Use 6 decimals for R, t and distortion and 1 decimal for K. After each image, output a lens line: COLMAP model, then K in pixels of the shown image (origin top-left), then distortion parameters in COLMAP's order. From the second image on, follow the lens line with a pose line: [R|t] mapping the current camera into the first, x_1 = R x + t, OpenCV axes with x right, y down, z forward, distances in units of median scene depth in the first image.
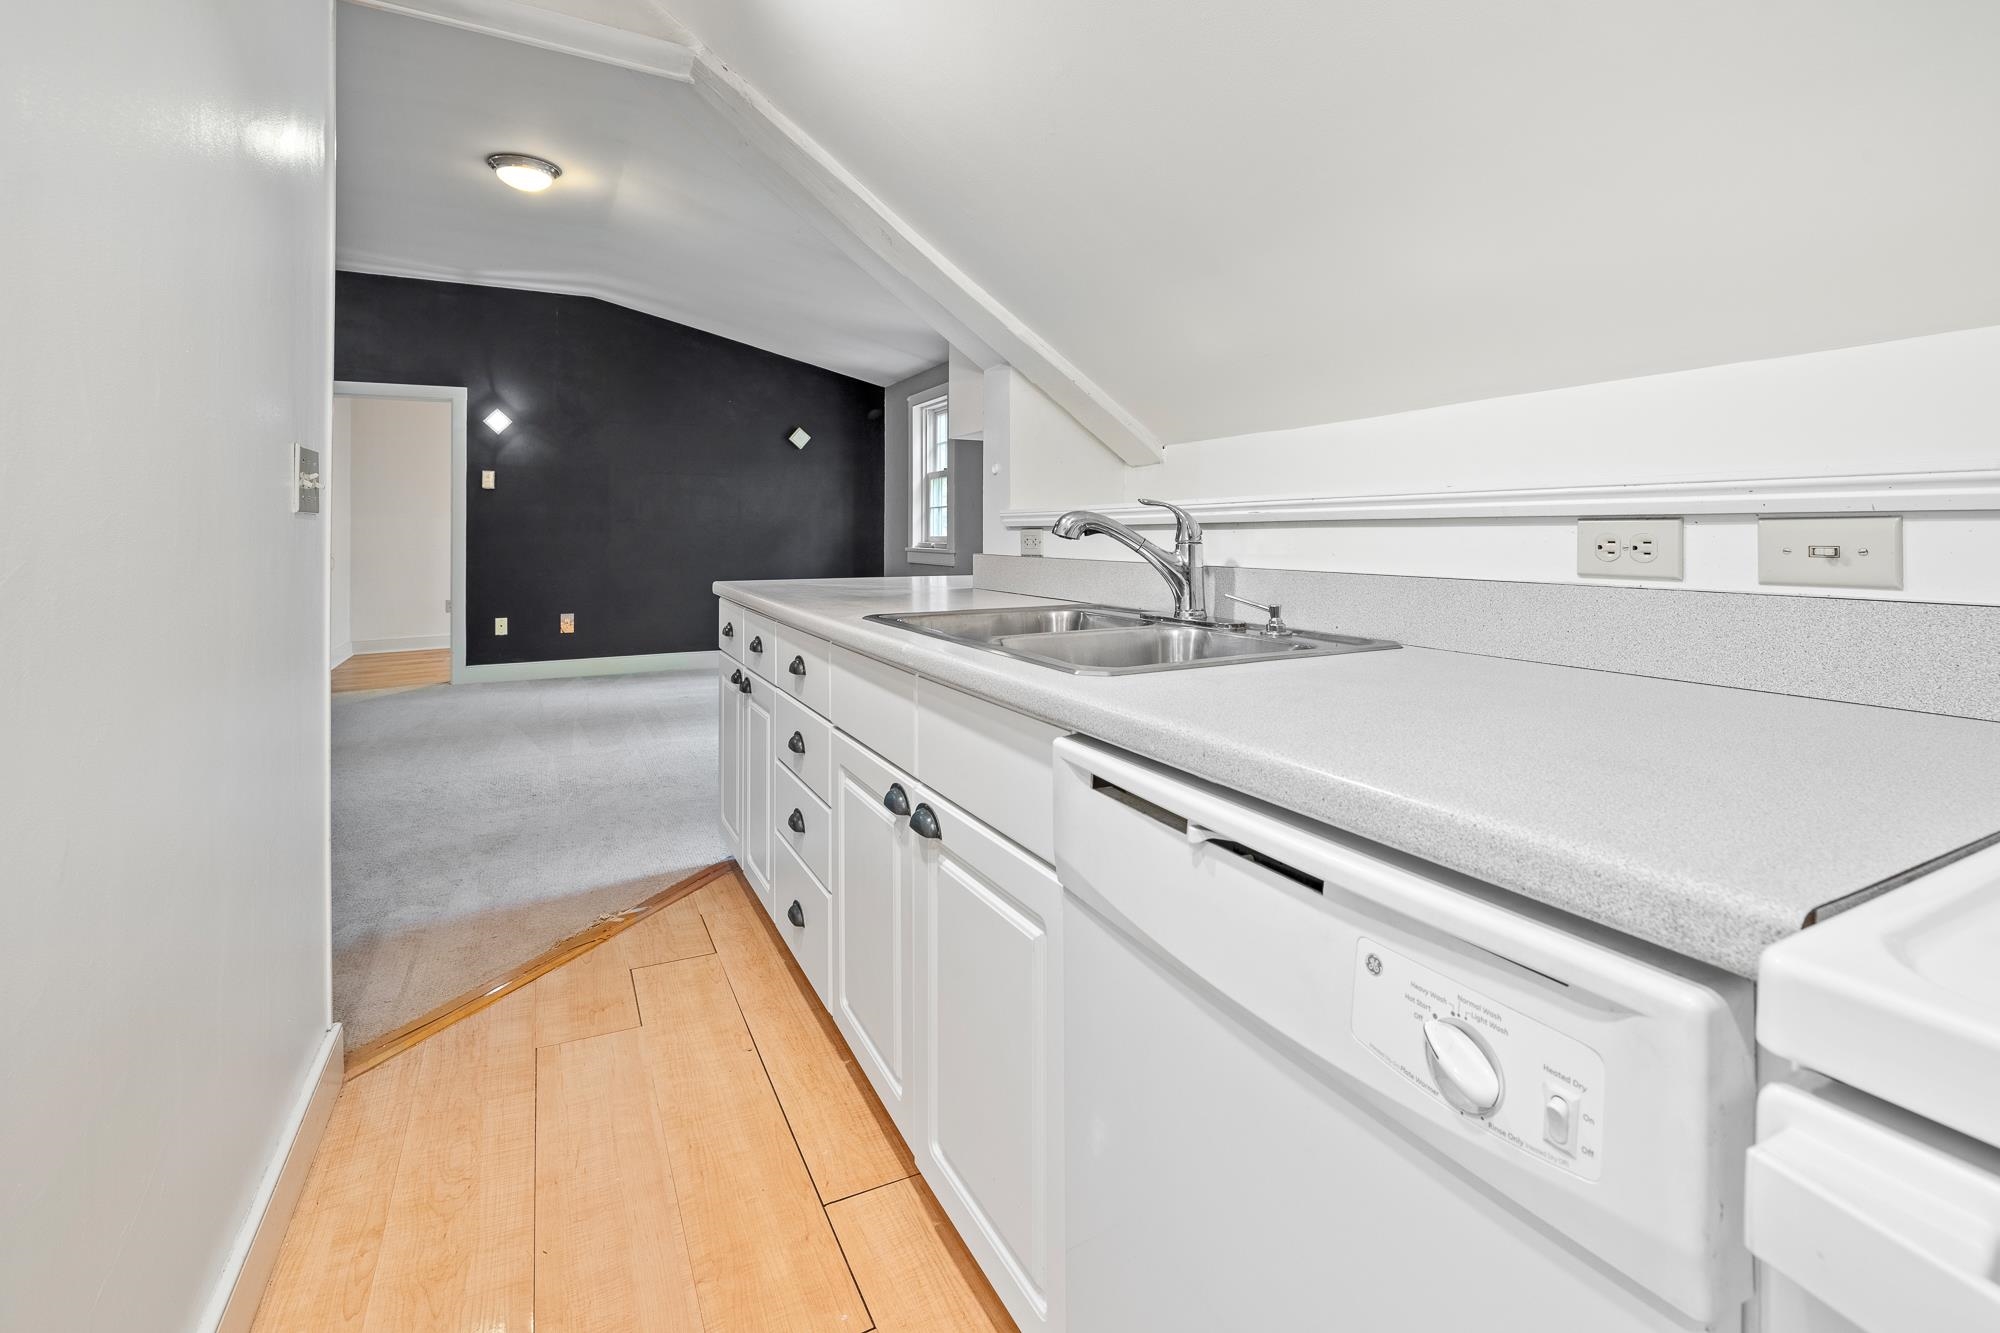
lens RADIAL K [[898.0, 0, 1000.1], [0, 898.0, 511.4], [0, 0, 1]] dist [0.012341, -0.000109]
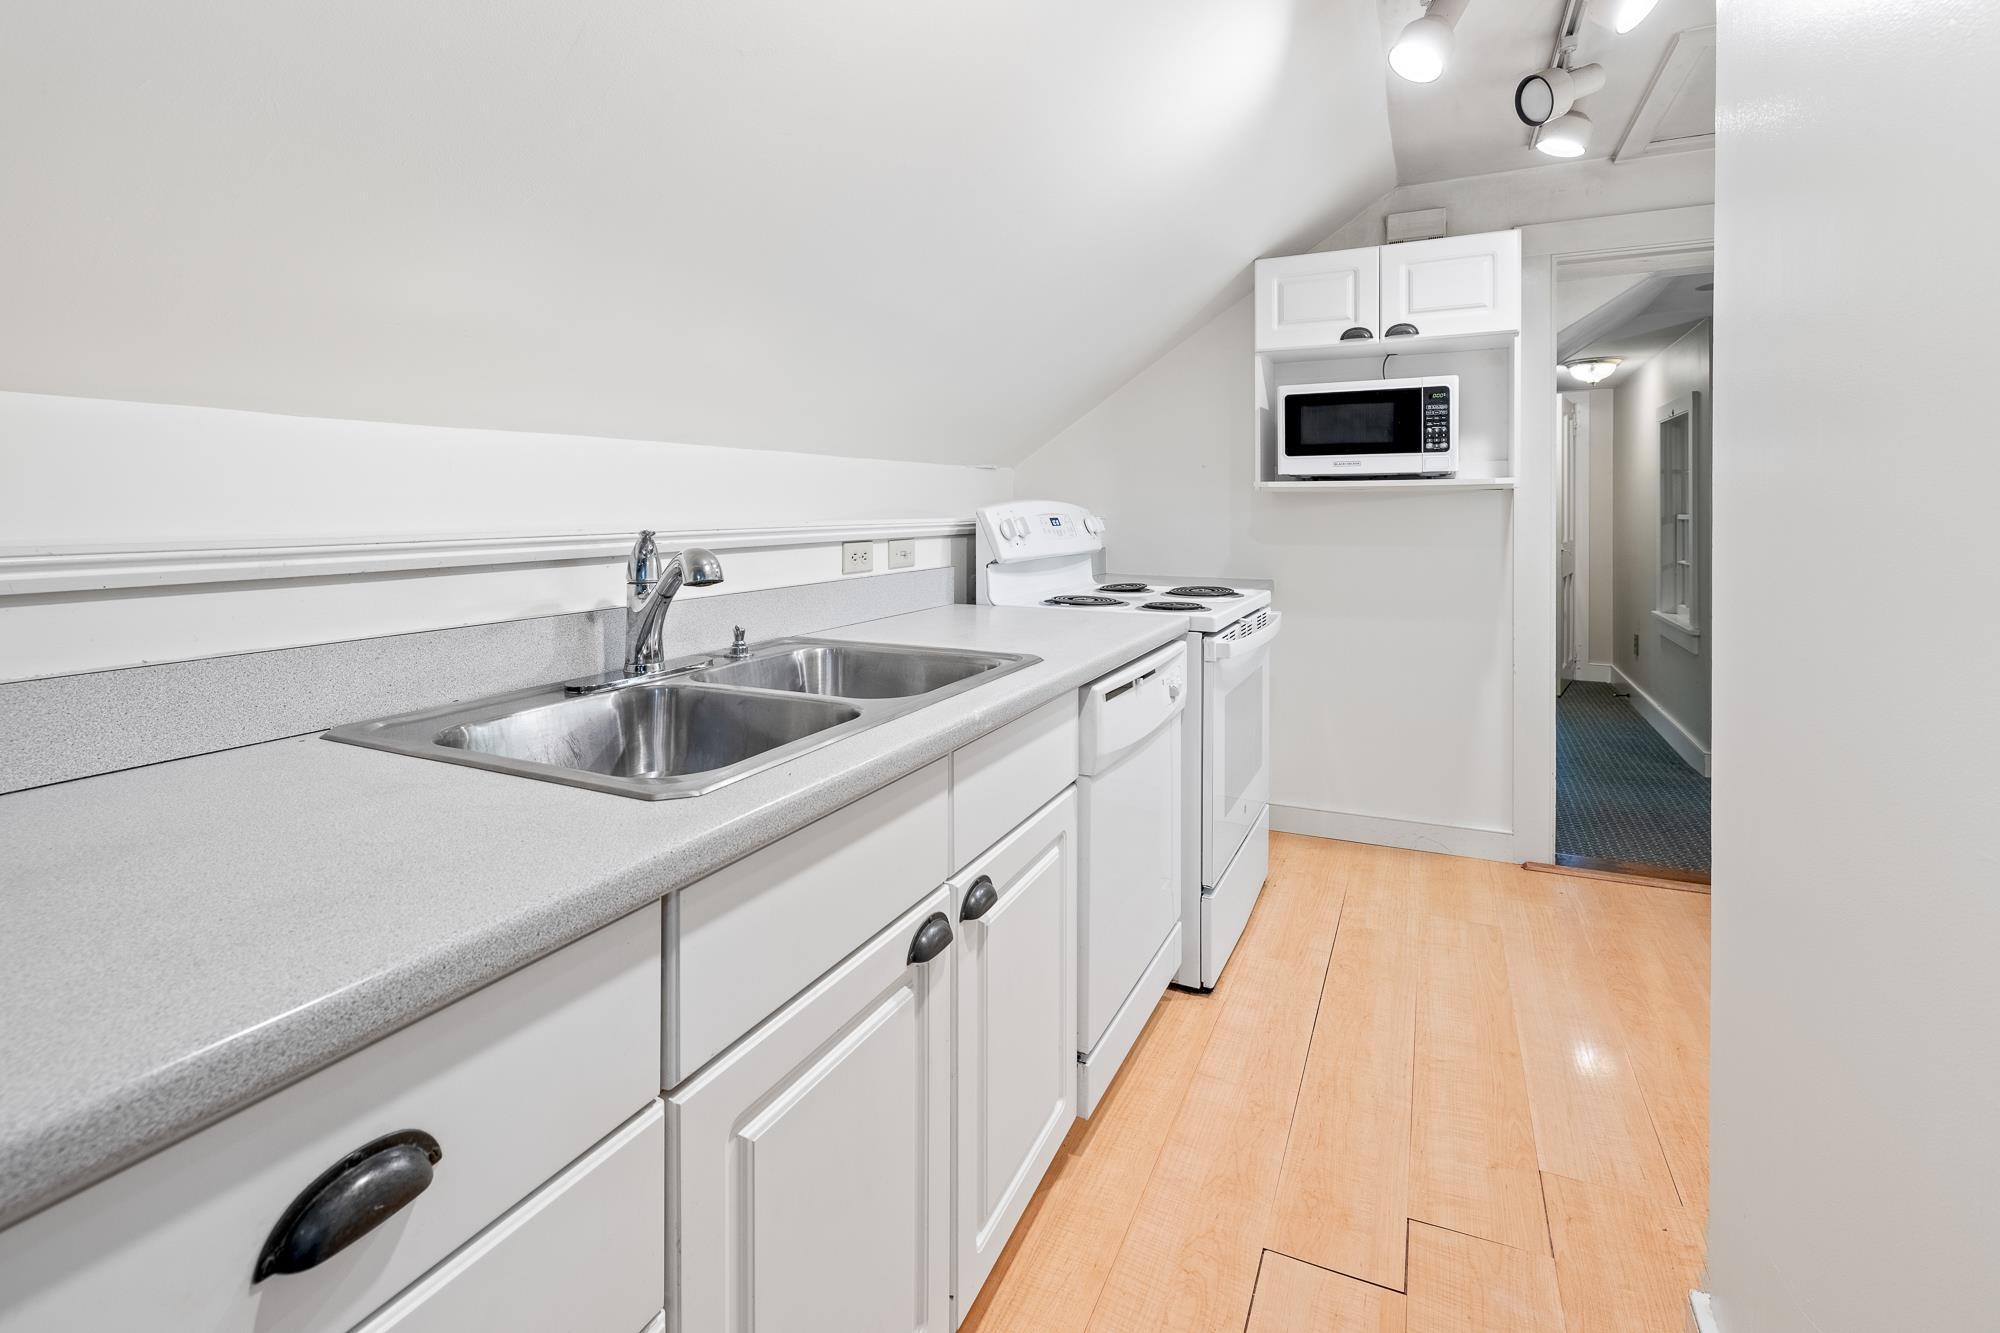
lens RADIAL K [[894.6, 0, 1003.6], [0, 894.6, 529.2], [0, 0, 1]] dist [-0.001616, -0.000482]
pose [[-0.605500, -0.014058, 0.795721, -0.467973], [-0.014949, 0.999868, 0.006289, -0.016267], [-0.795705, -0.008087, -0.605630, 0.896835]]
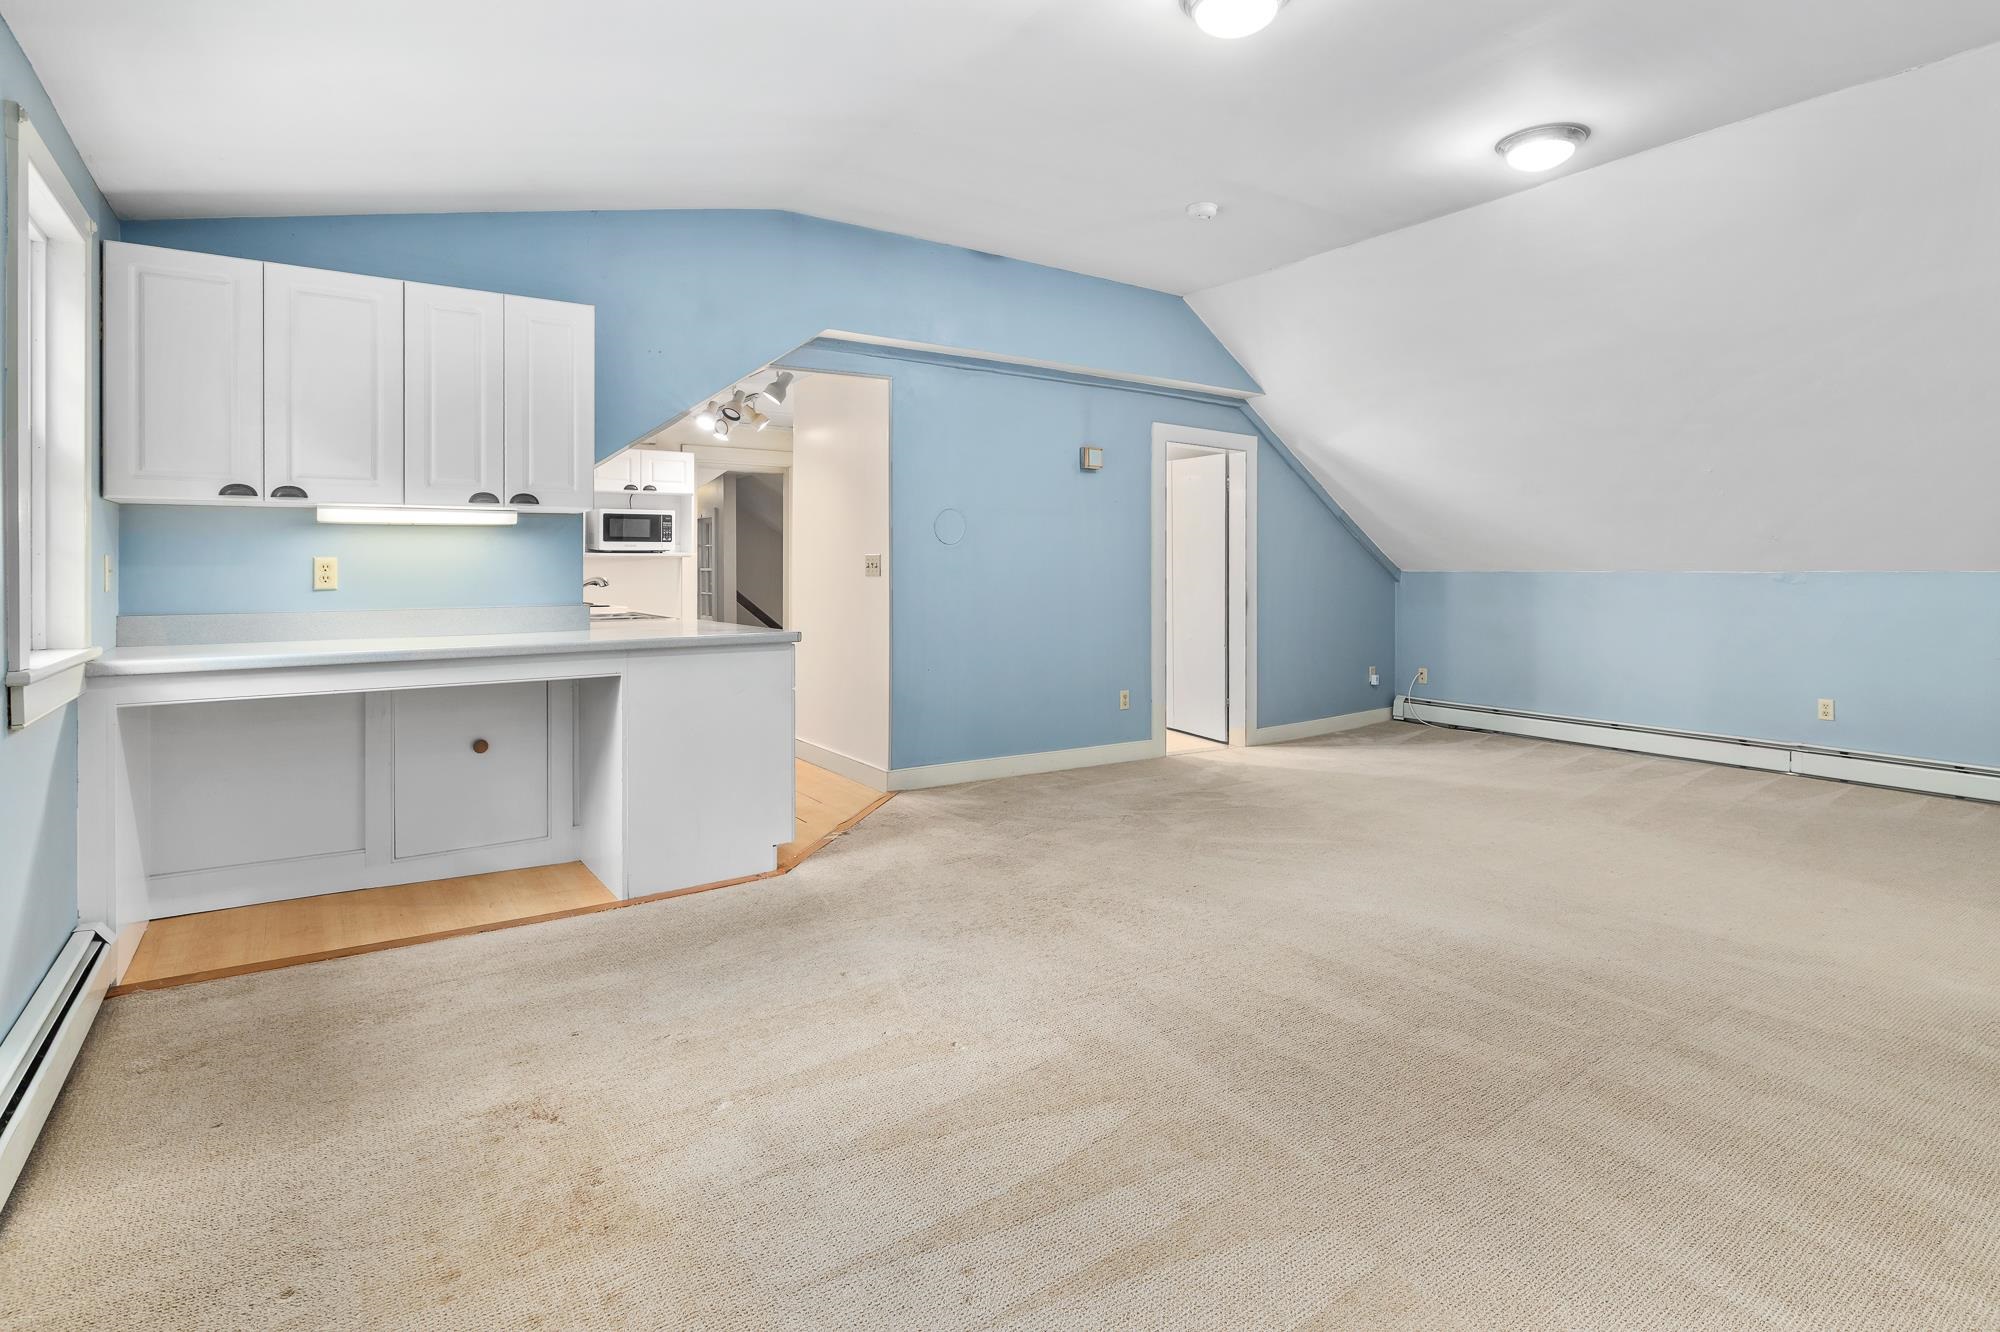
lens RADIAL K [[1021.9, 0, 1003.9], [0, 1021.9, 557.7], [0, 0, 1]] dist [-0.001193, -0.000197]
pose [[-0.992188, 0.001097, -0.124745, -0.523761], [0.004565, 0.999611, -0.027513, 0.022933], [0.124667, -0.027868, -0.991807, 3.038431]]
